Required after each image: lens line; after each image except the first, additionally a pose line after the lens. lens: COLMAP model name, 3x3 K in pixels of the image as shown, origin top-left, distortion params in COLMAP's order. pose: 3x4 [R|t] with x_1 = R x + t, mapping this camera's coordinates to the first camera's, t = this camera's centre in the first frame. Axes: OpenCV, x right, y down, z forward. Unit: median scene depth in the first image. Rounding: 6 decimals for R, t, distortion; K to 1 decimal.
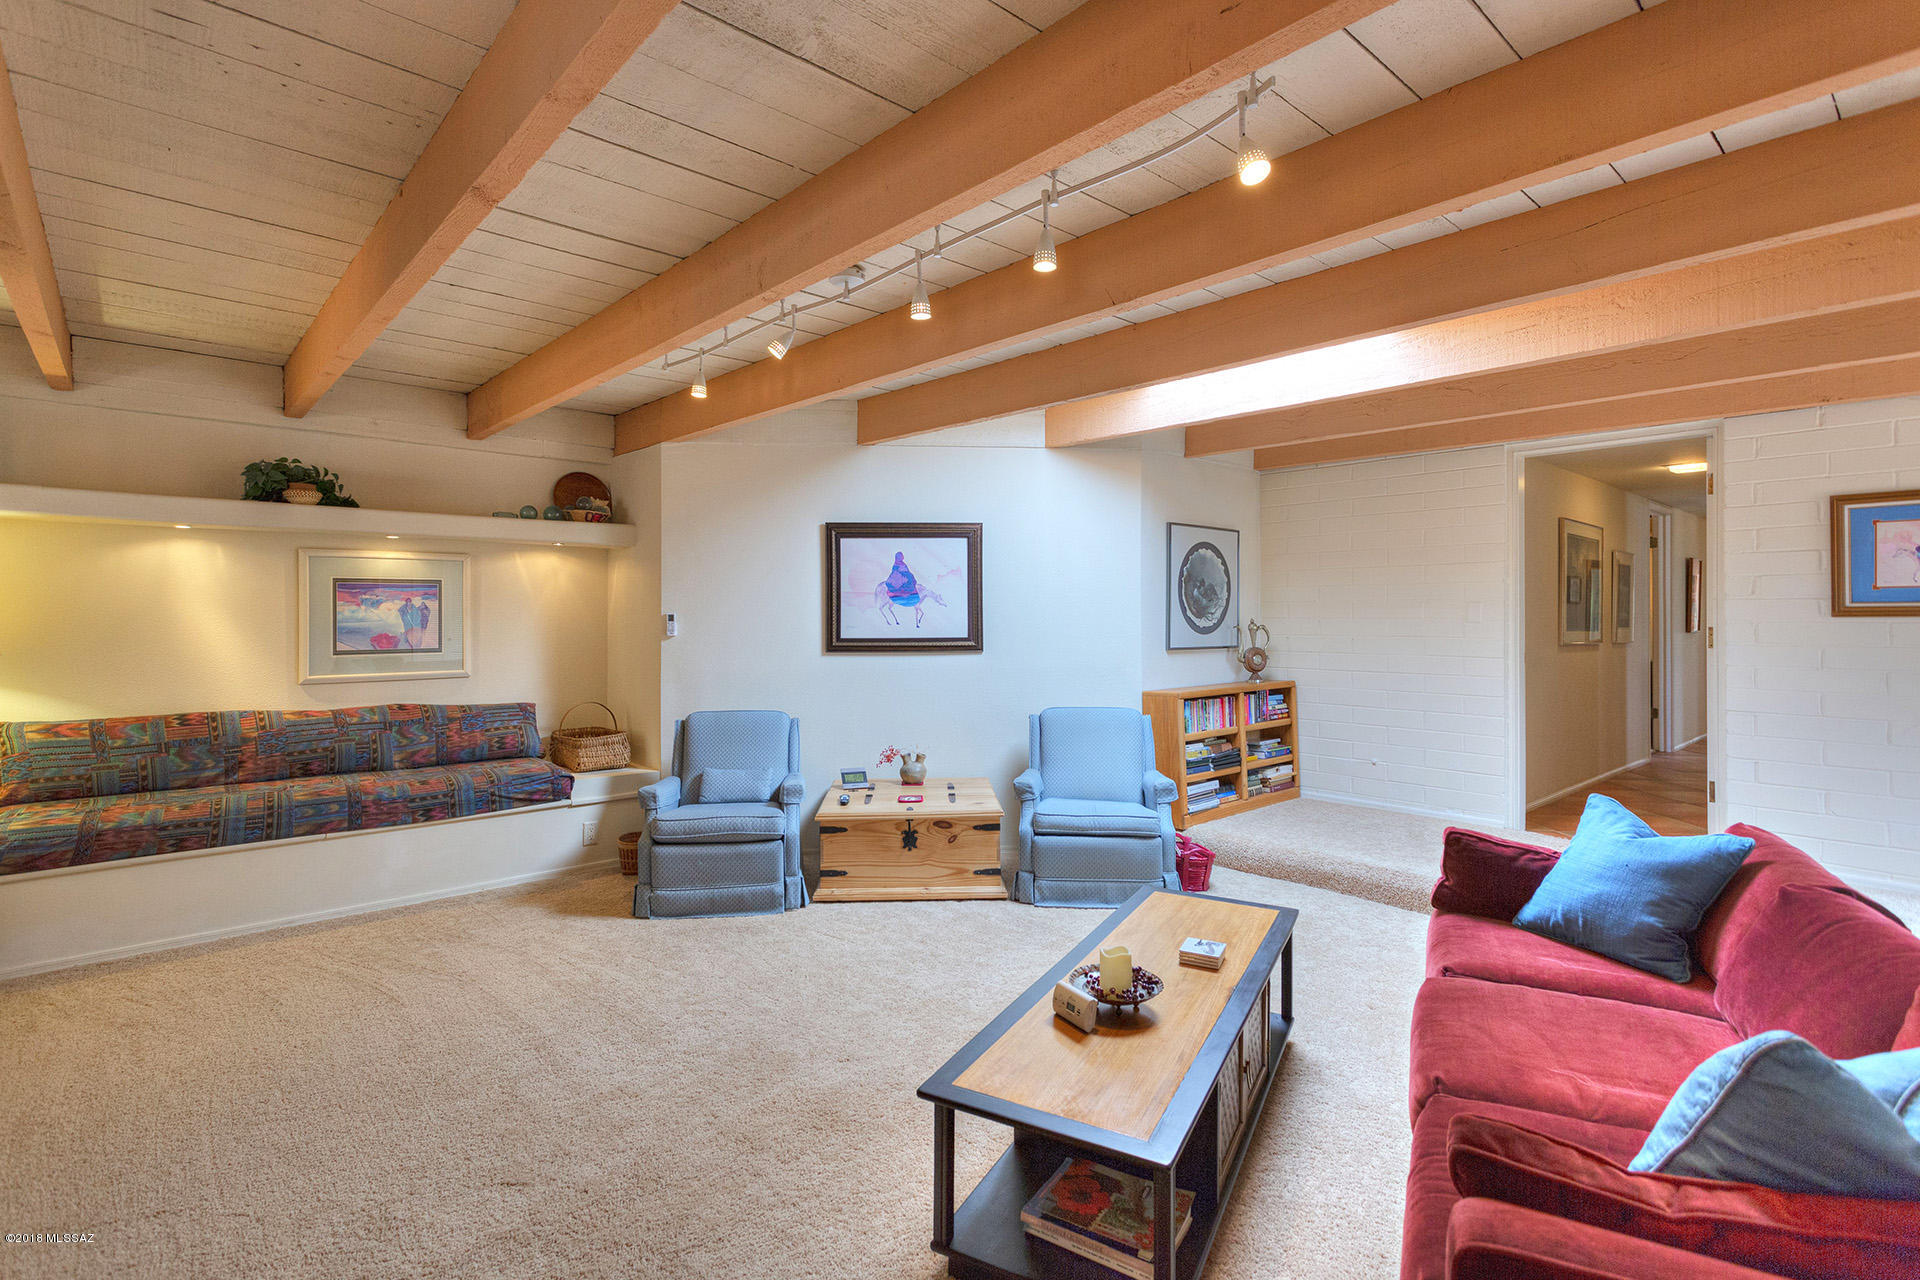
lens RADIAL K [[920.8, 0, 961.7], [0, 920.8, 623.6], [0, 0, 1]] dist [0.002637, 0.001872]
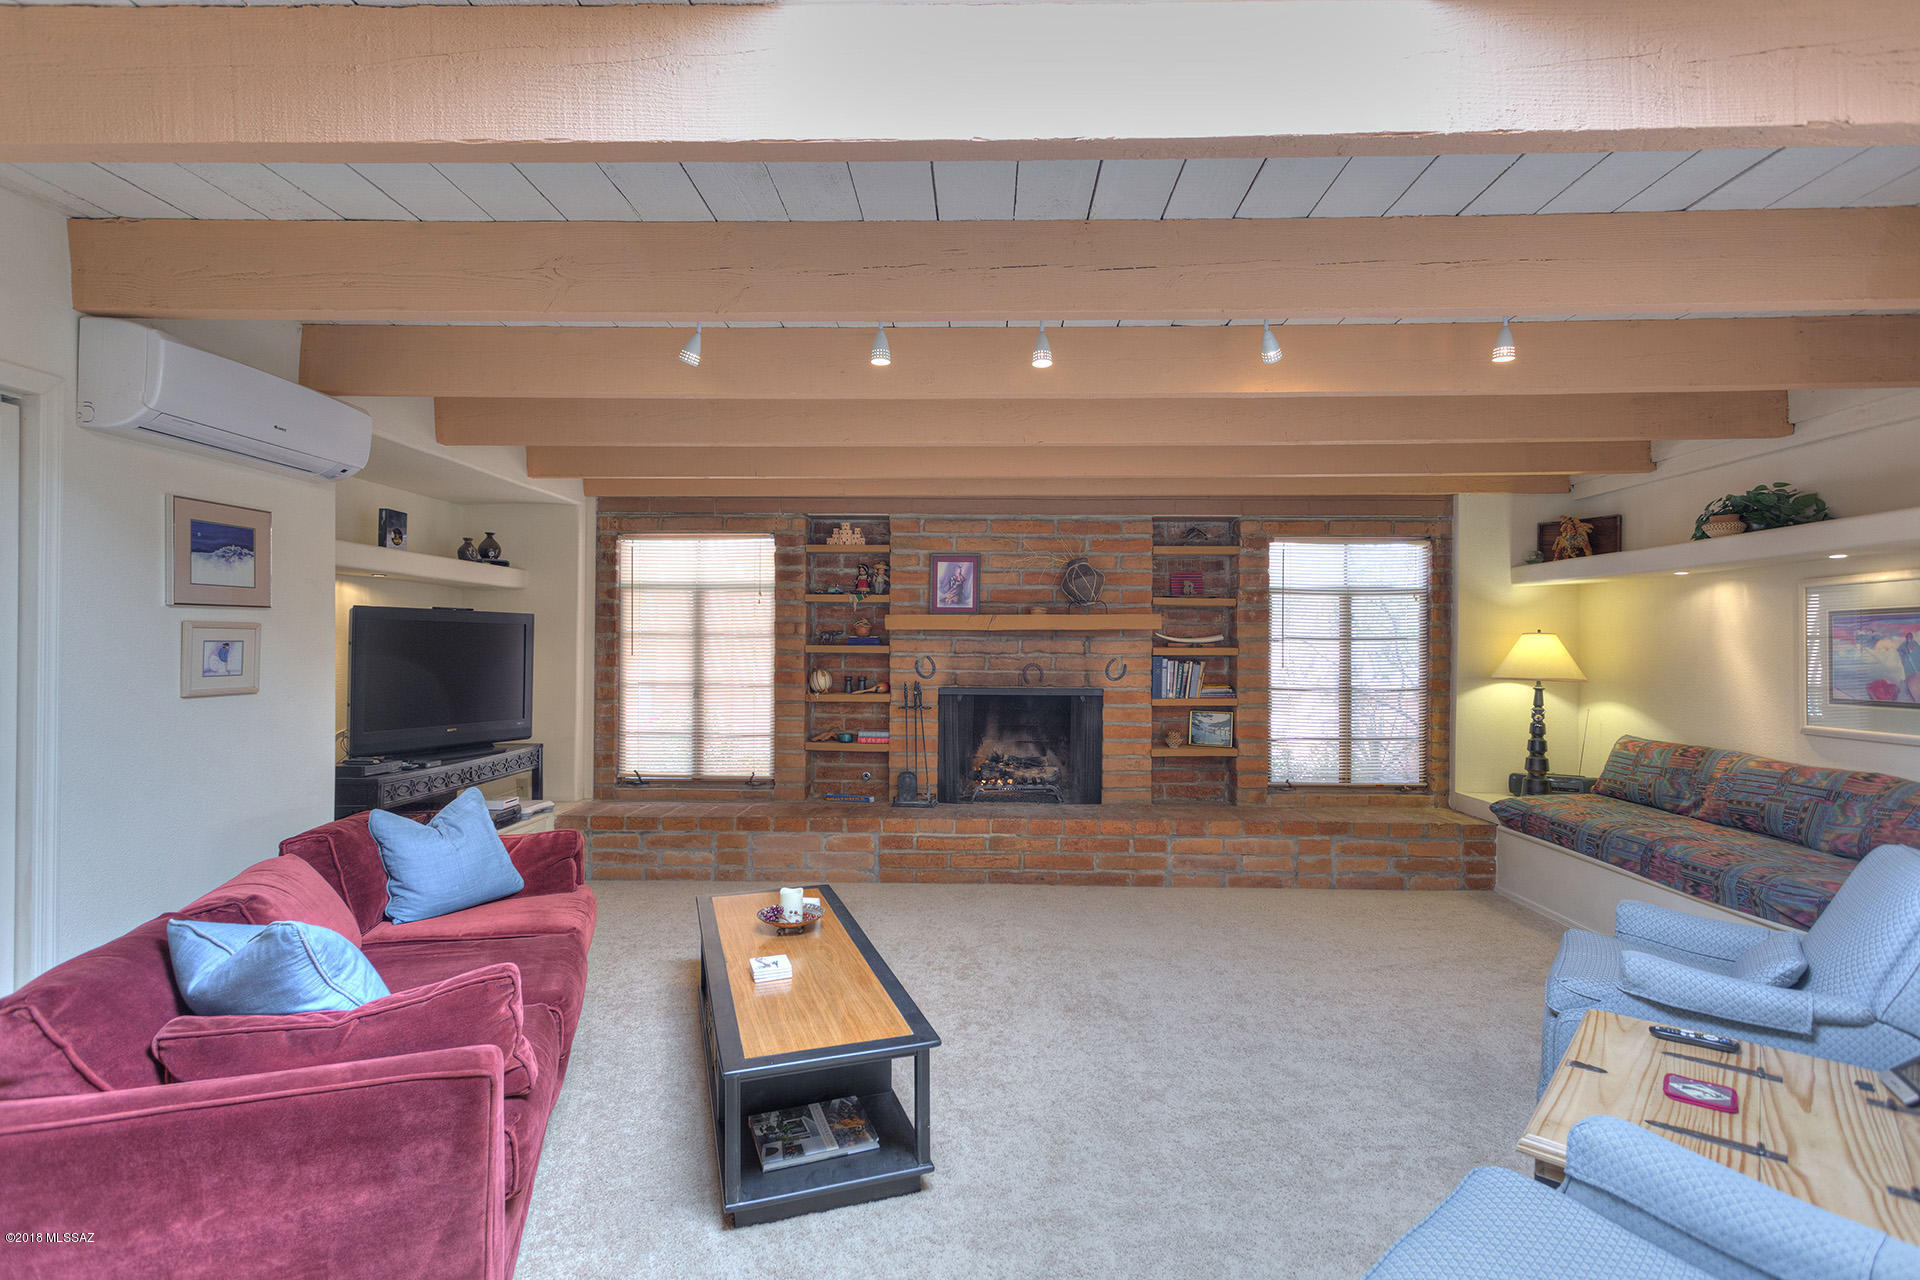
lens RADIAL K [[920.8, 0, 964.3], [0, 920.8, 645.3], [0, 0, 1]] dist [0.002637, 0.001872]
pose [[-0.696152, -0.007451, -0.717856, 0.493203], [-0.012125, 0.999926, 0.001379, -0.010736], [0.717792, 0.009664, -0.696191, 1.072624]]
